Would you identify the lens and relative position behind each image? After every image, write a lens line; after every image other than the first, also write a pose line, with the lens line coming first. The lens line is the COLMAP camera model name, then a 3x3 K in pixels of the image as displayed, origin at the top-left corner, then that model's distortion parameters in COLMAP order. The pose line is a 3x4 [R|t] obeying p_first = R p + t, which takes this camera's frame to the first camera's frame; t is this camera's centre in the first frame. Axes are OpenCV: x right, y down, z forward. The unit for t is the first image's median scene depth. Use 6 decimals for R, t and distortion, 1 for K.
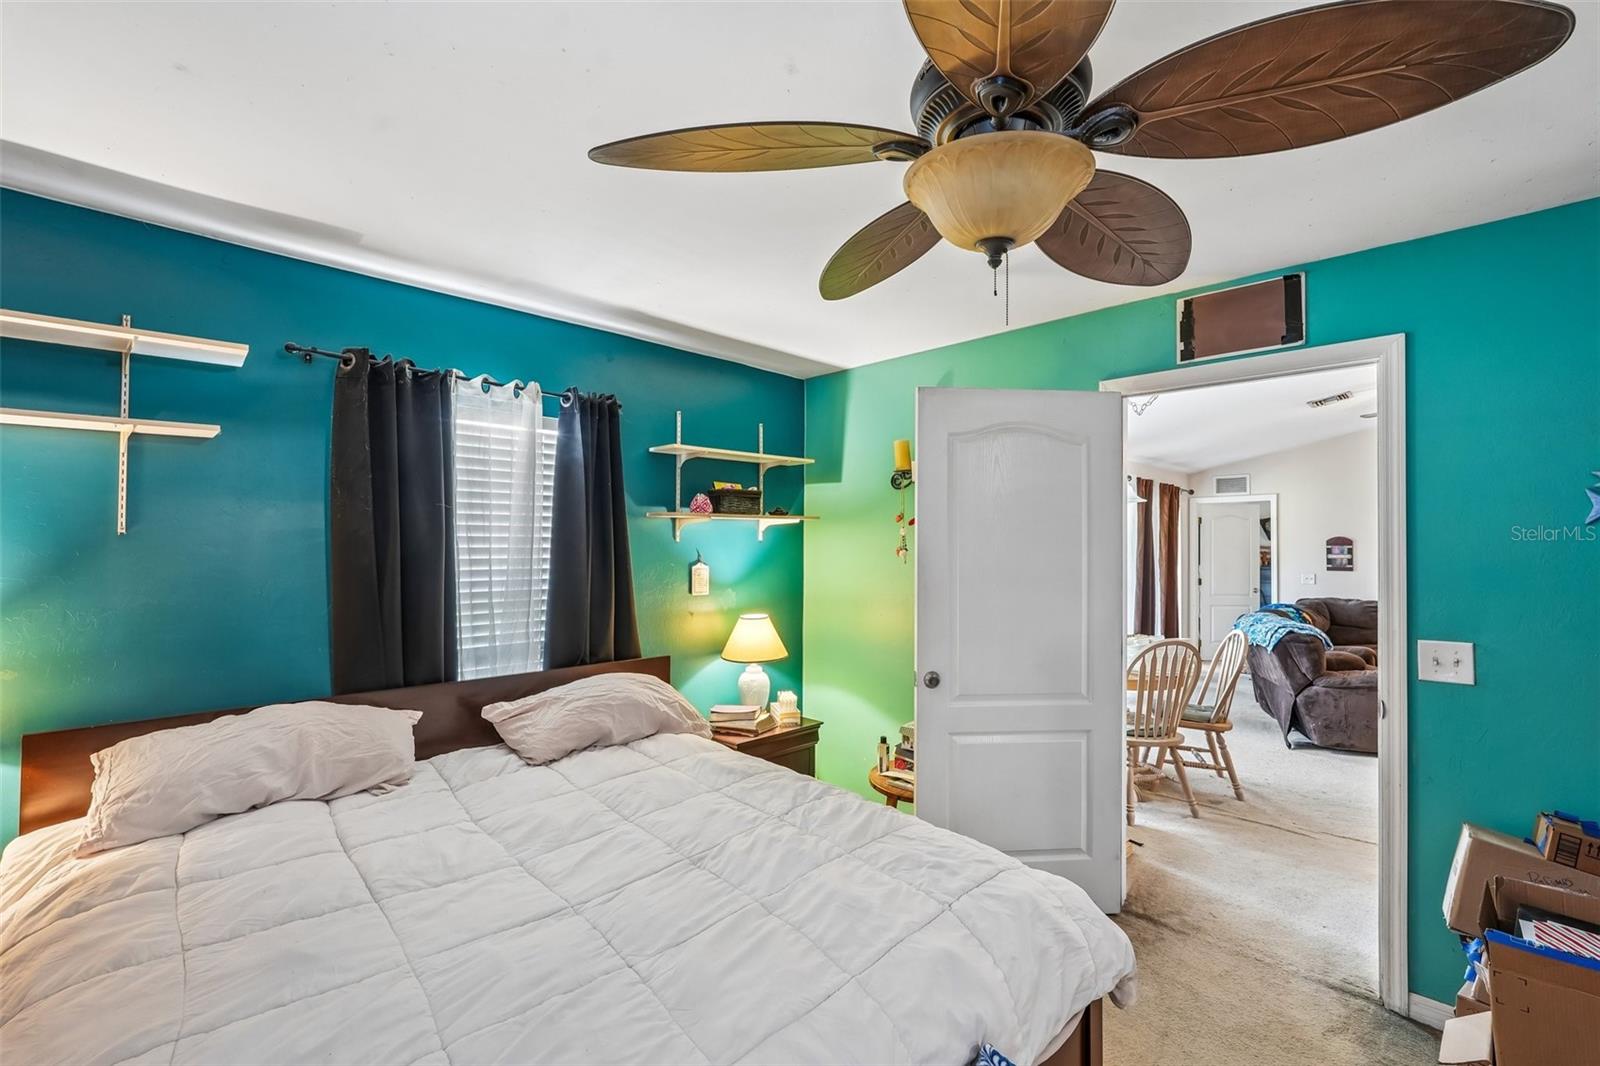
lens RADIAL K [[704.6, 0, 796.9], [0, 704.6, 531.6], [0, 0, 1]] dist [-0.013741, 0.006837]
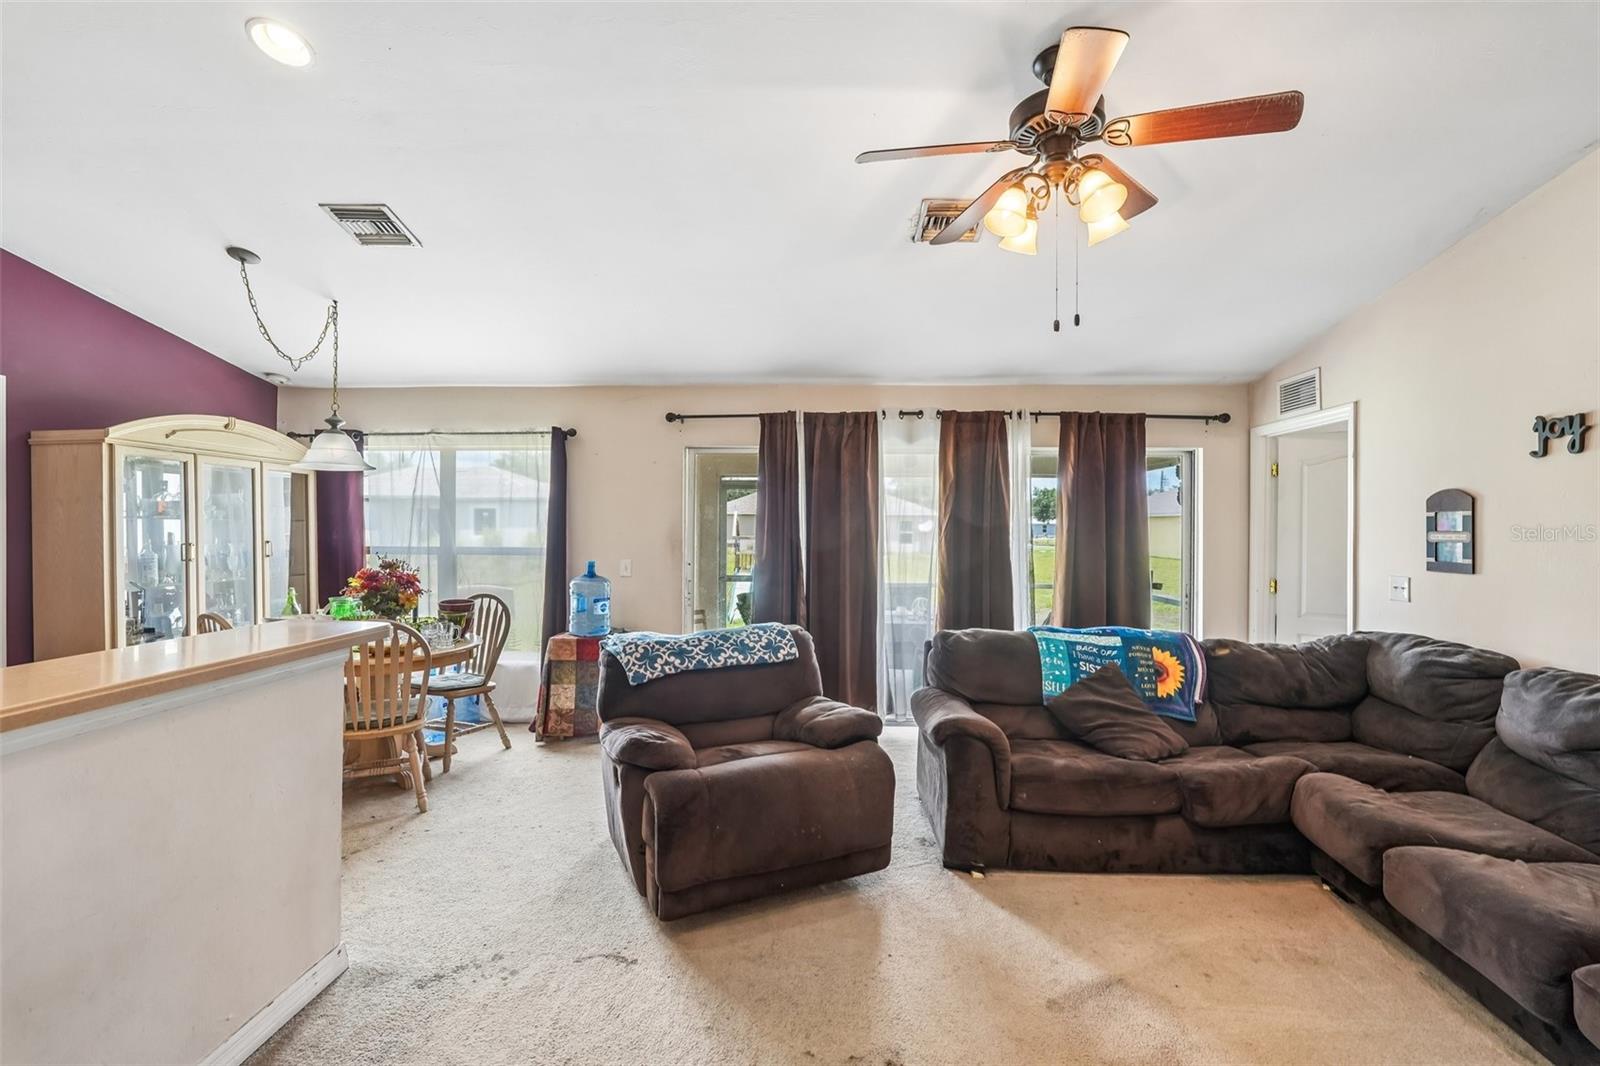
lens RADIAL K [[704.6, 0, 804.6], [0, 704.6, 529.0], [0, 0, 1]] dist [-0.013741, 0.006837]
pose [[0.680519, -0.005072, -0.732713, 1.922298], [0.016262, 0.999834, 0.008182, 0.050377], [0.732550, -0.017484, 0.680489, 1.051121]]
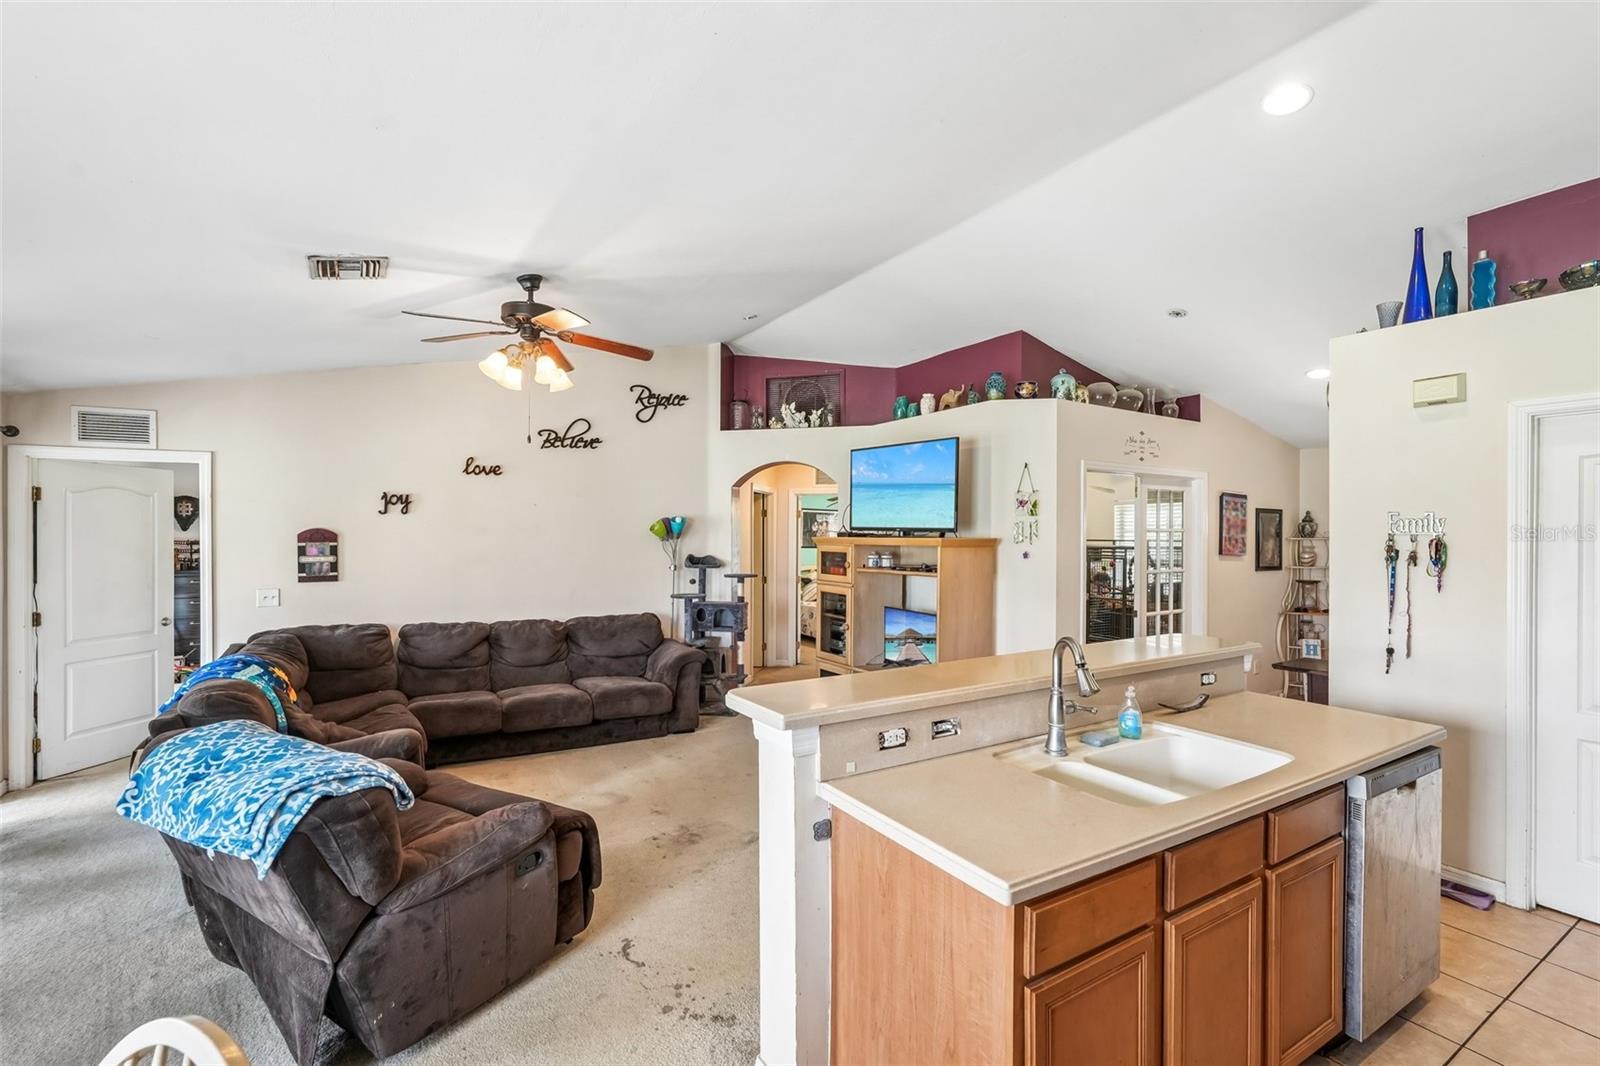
lens RADIAL K [[704.6, 0, 796.6], [0, 704.6, 534.4], [0, 0, 1]] dist [-0.013741, 0.006837]
pose [[0.233895, -0.010371, 0.972206, 0.611195], [-0.016454, 0.999758, 0.014624, -0.007753], [-0.972123, -0.019417, 0.233668, 1.015002]]
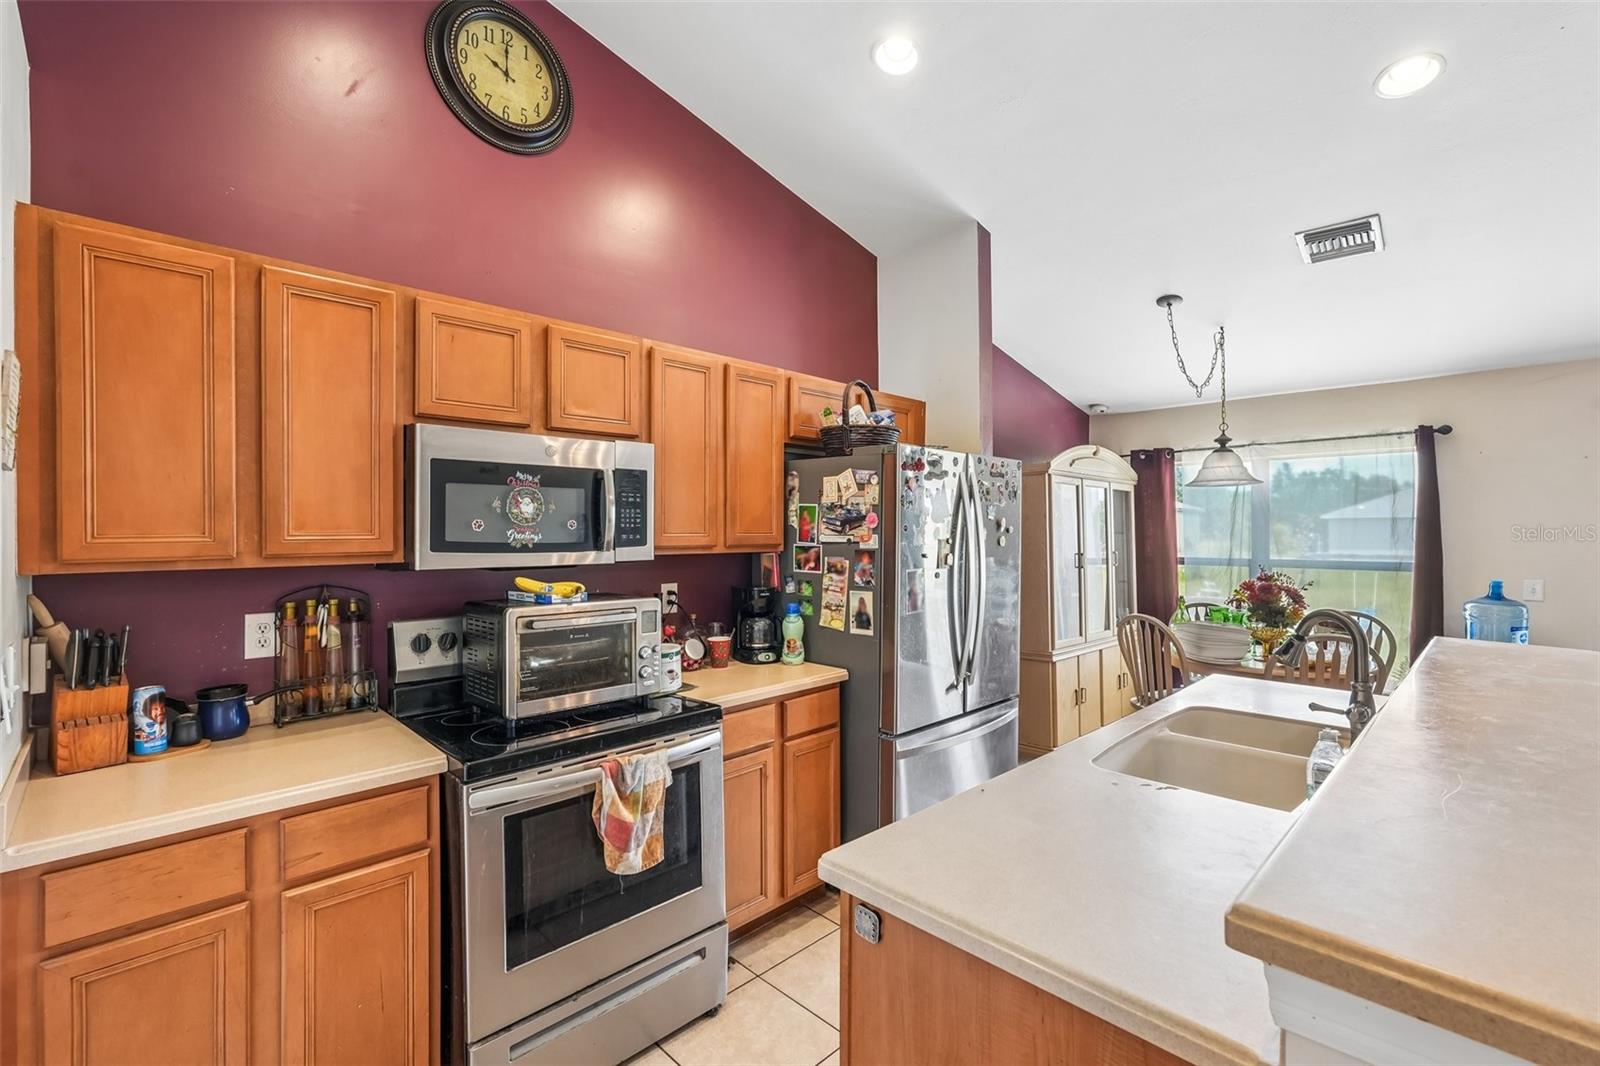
lens RADIAL K [[704.6, 0, 789.8], [0, 704.6, 528.1], [0, 0, 1]] dist [-0.013741, 0.006837]
pose [[-0.006818, -0.016383, -0.999843, 1.782568], [0.017663, 0.999708, -0.016502, 0.030477], [0.999821, -0.017773, -0.006527, 0.531231]]
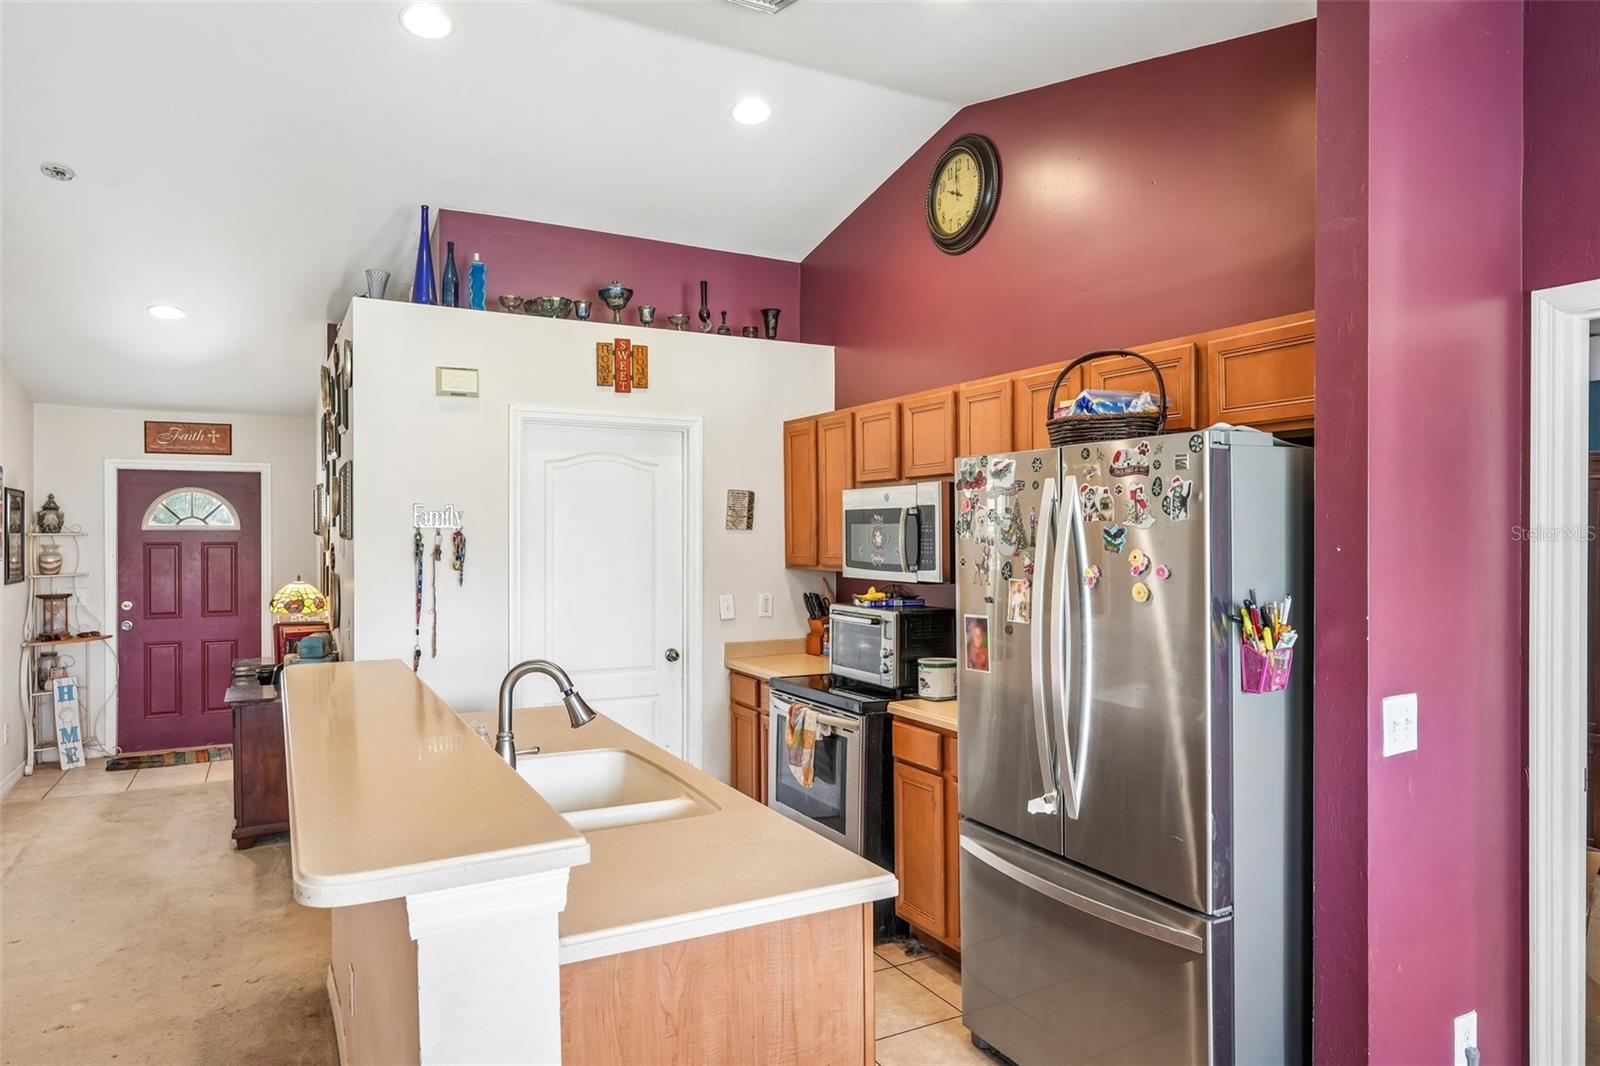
lens RADIAL K [[992.2, 0, 804.9], [0, 992.2, 534.7], [0, 0, 1]] dist [0.004549, -0.004414]
pose [[-0.959353, -0.011481, 0.281974, 0.904164], [-0.015007, 0.999834, -0.010350, 0.007337], [-0.281808, -0.014161, -0.959366, 1.522434]]
